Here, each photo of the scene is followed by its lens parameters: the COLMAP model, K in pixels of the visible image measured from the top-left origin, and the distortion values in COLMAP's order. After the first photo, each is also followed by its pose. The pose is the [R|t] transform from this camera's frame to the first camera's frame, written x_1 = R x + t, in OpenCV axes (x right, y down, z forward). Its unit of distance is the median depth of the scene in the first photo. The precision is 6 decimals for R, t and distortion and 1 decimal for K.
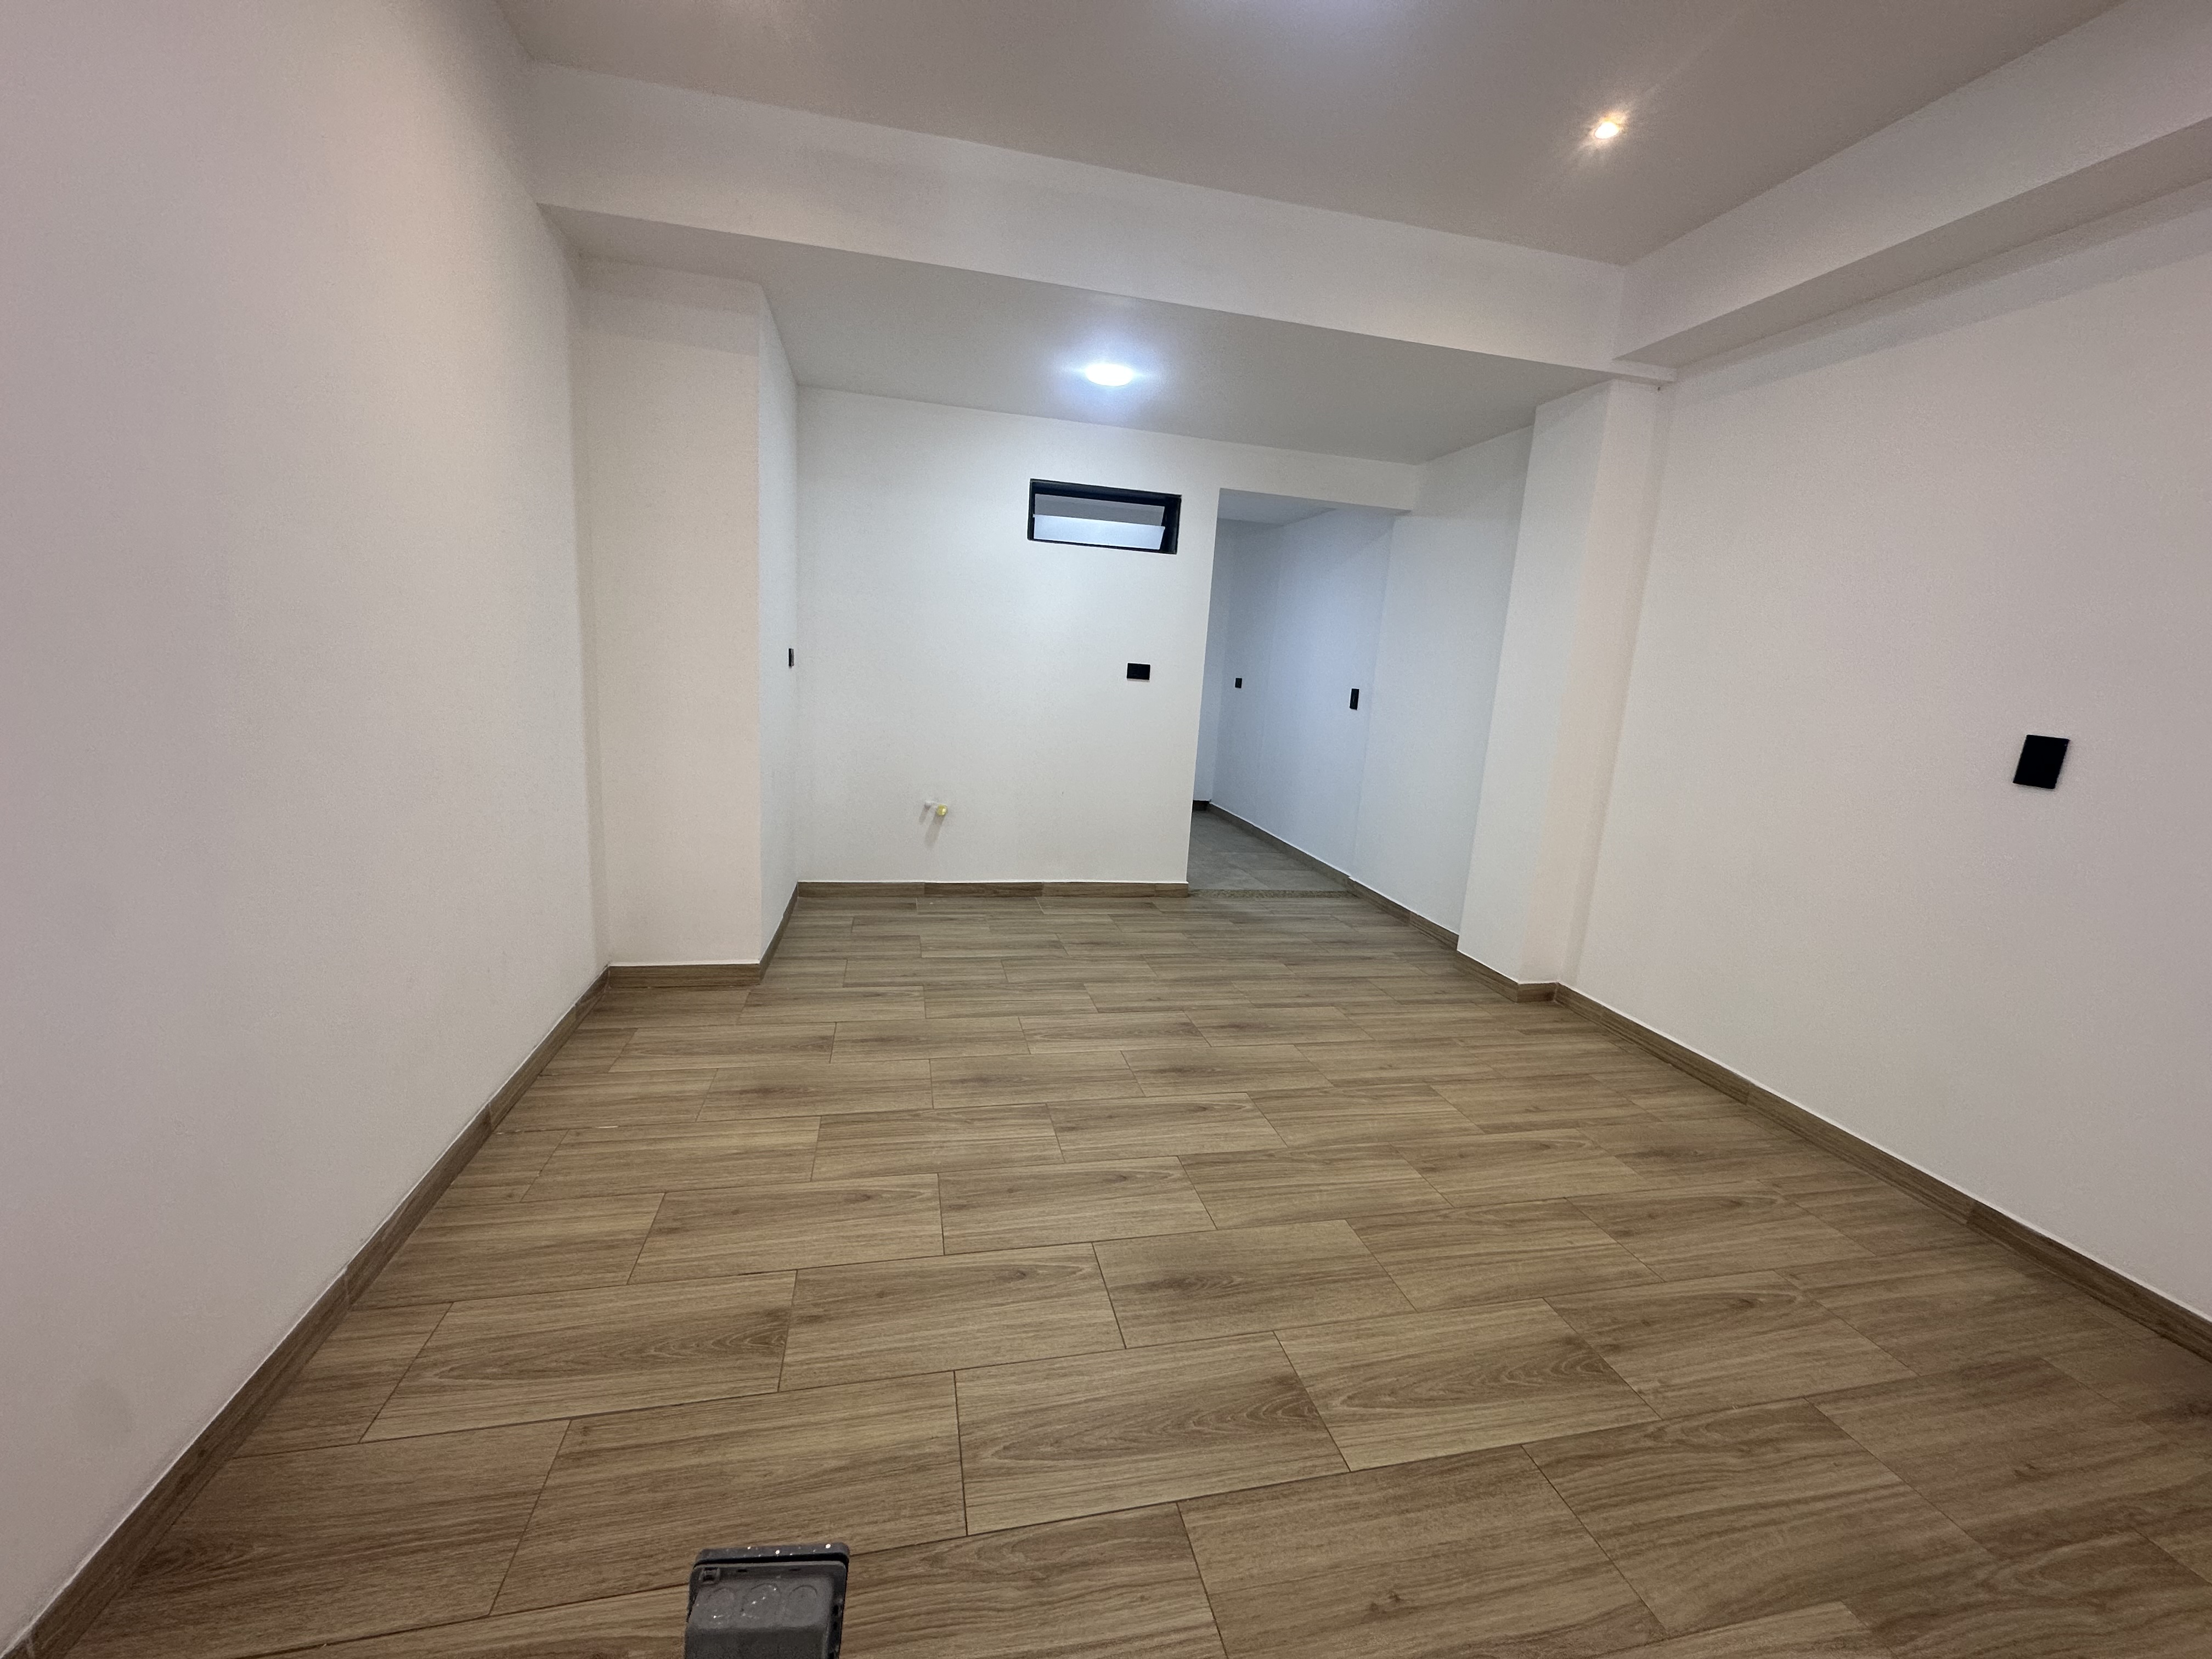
lens RADIAL K [[884.4, 0, 1102.5], [0, 884.4, 827.4], [0, 0, 1]] dist [0.000705, 0.000893]
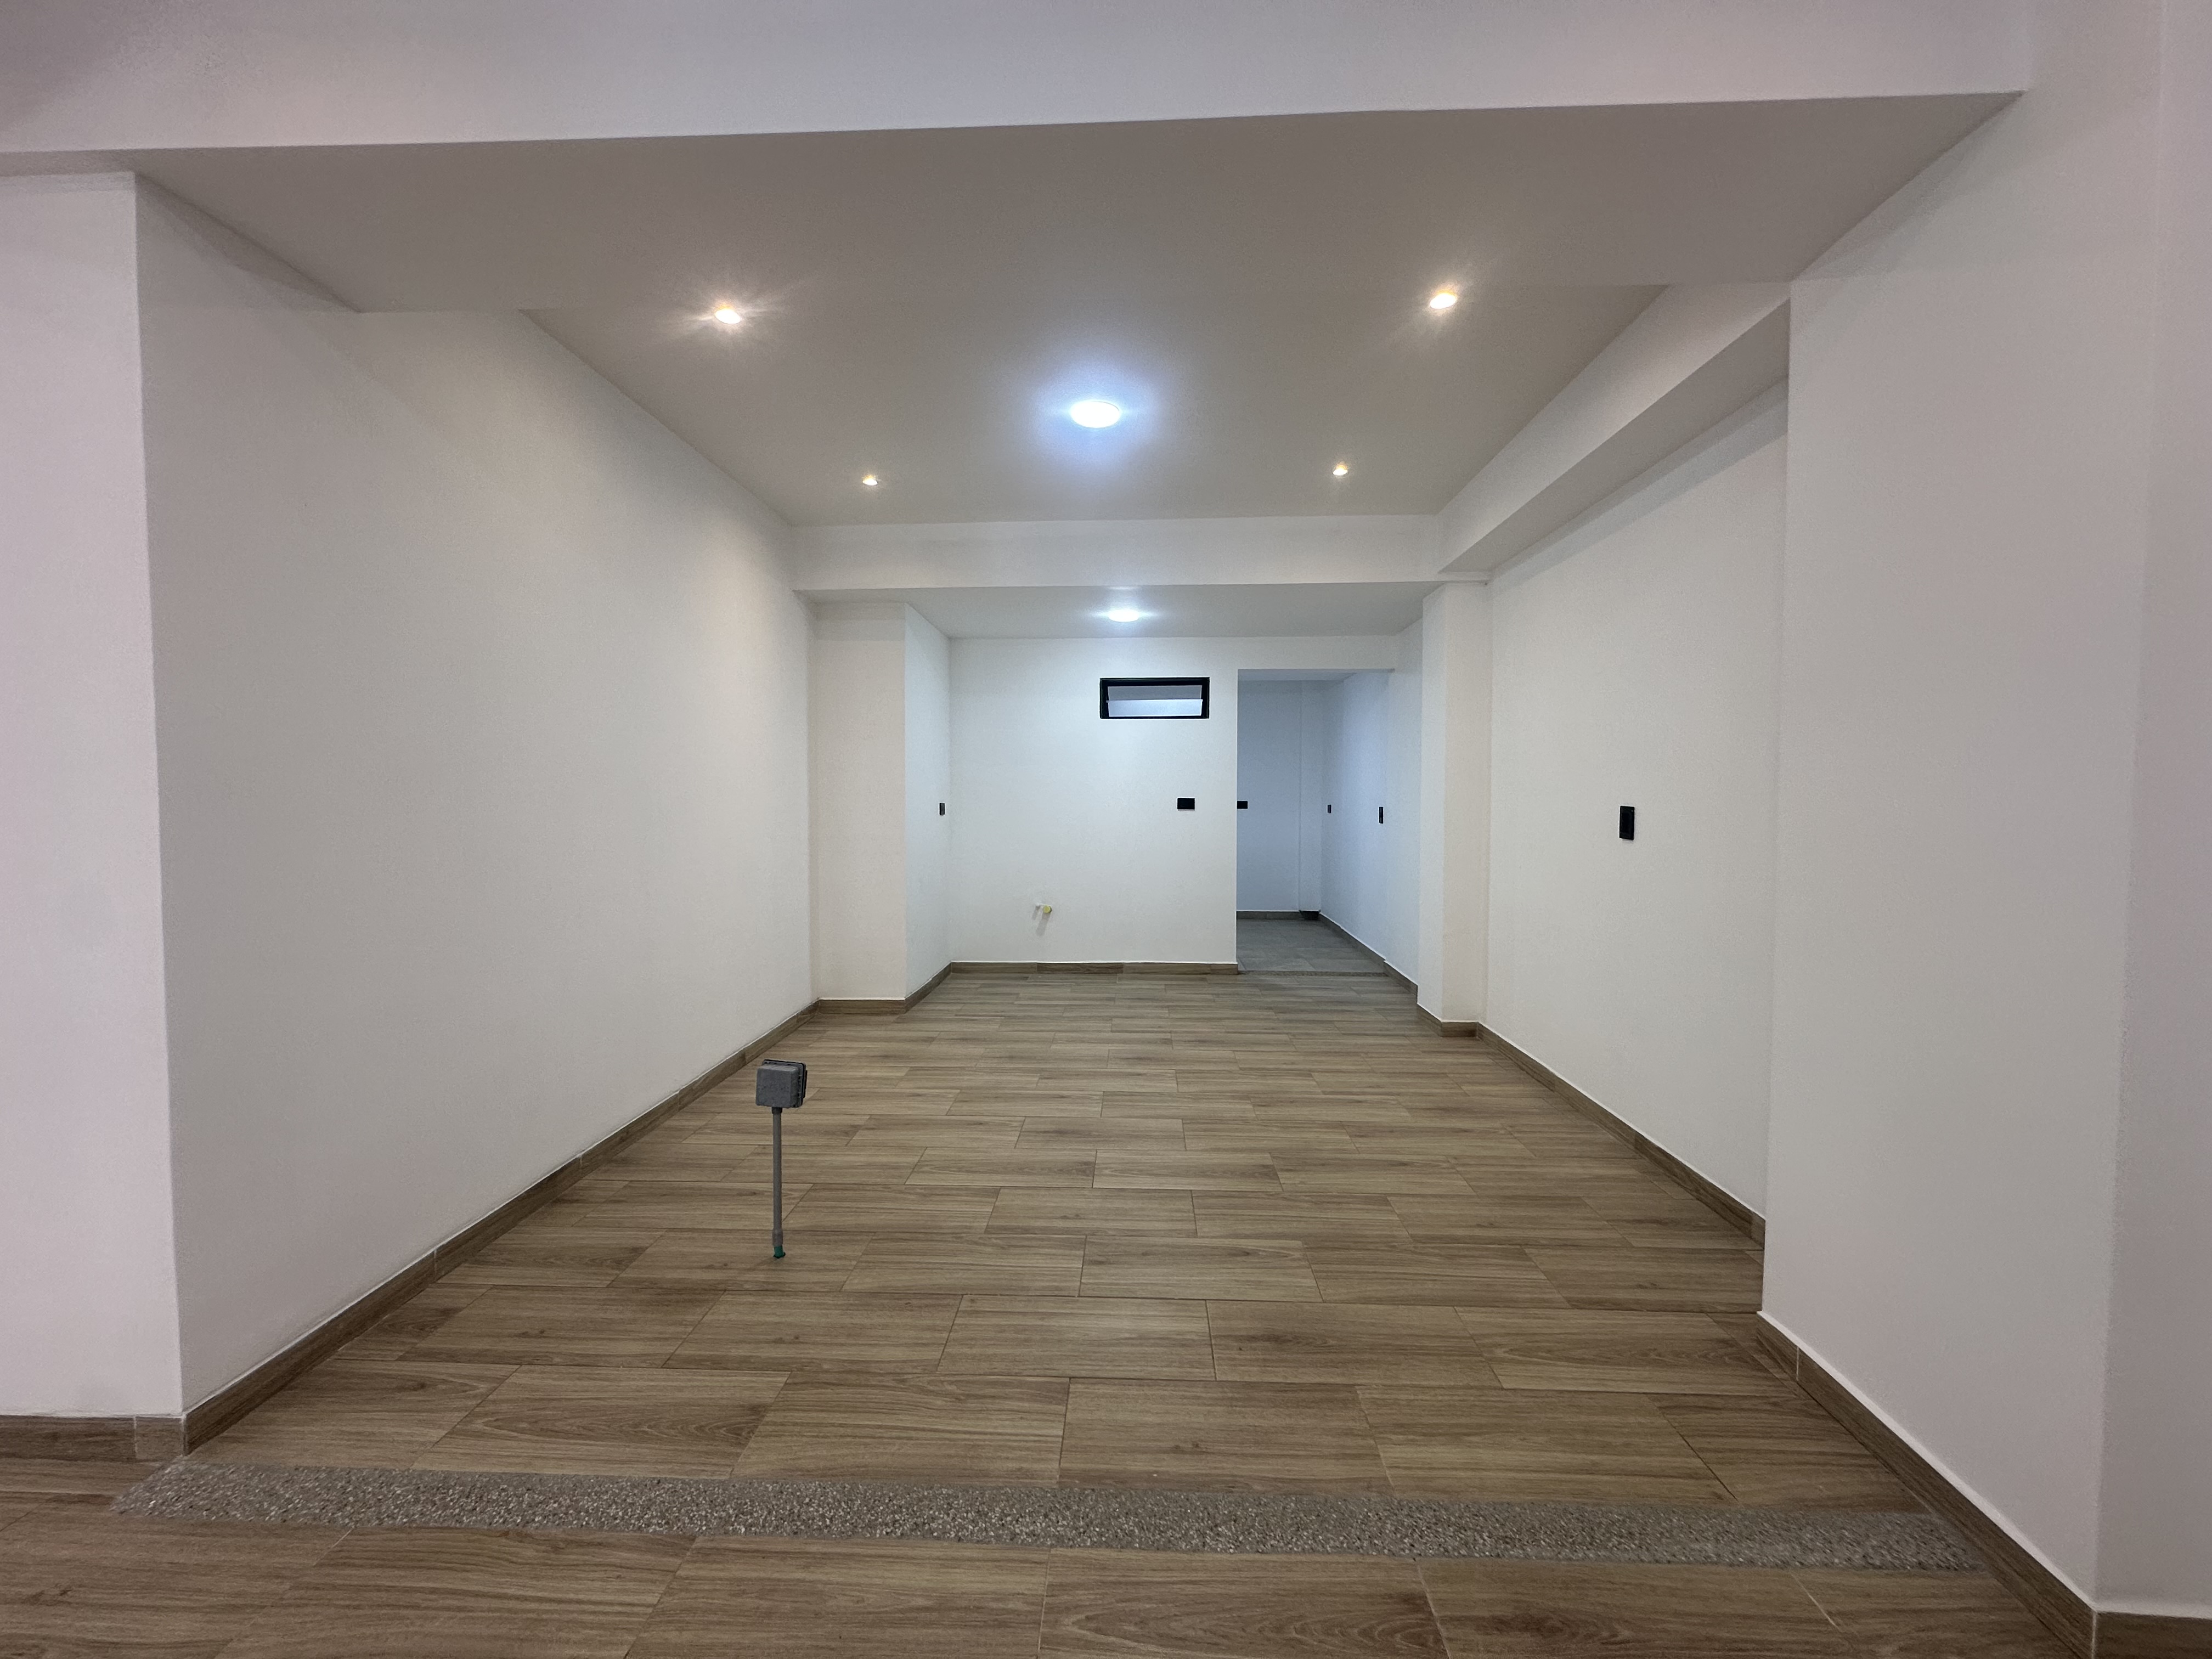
lens RADIAL K [[884.4, 0, 1100.1], [0, 884.4, 829.4], [0, 0, 1]] dist [0.000705, 0.000893]
pose [[0.961270, -0.054199, -0.270228, 0.452031], [0.010376, 0.986895, -0.161030, 0.129712], [0.275414, 0.151990, 0.949235, -0.519400]]
